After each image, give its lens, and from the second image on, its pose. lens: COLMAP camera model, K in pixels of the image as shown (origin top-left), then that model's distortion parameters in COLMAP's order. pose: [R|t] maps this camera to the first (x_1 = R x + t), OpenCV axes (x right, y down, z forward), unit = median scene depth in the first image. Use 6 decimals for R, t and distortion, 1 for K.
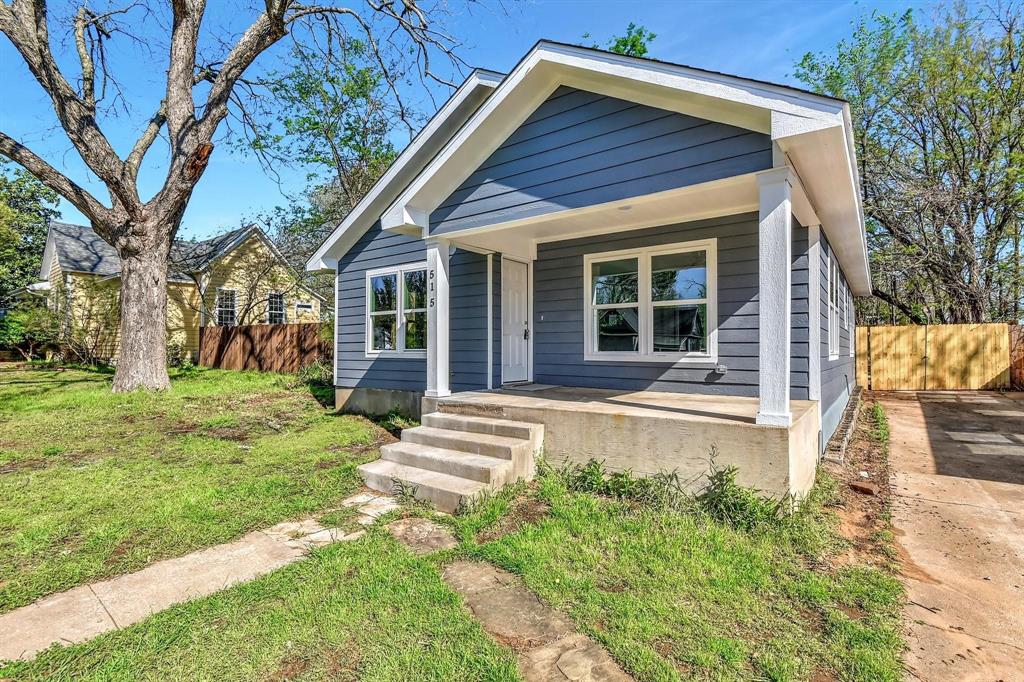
lens RADIAL K [[489.0, 0, 512.3], [0, 489.0, 336.5], [0, 0, 1]] dist [-0.005385, -0.000364]
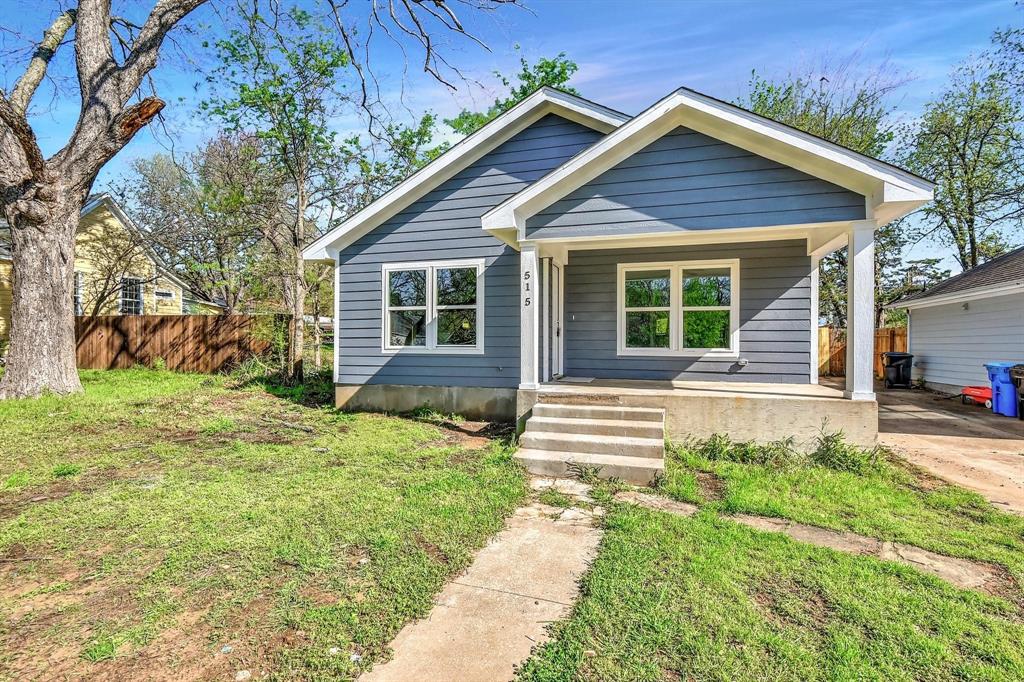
lens RADIAL K [[483.5, 0, 501.7], [0, 483.5, 342.5], [0, 0, 1]] dist [-0.008348, -0.000767]
pose [[0.942548, 0.005387, 0.334026, -0.496538], [-0.012389, 0.999746, 0.018834, 0.000013], [-0.333840, -0.021890, 0.942376, 0.016063]]
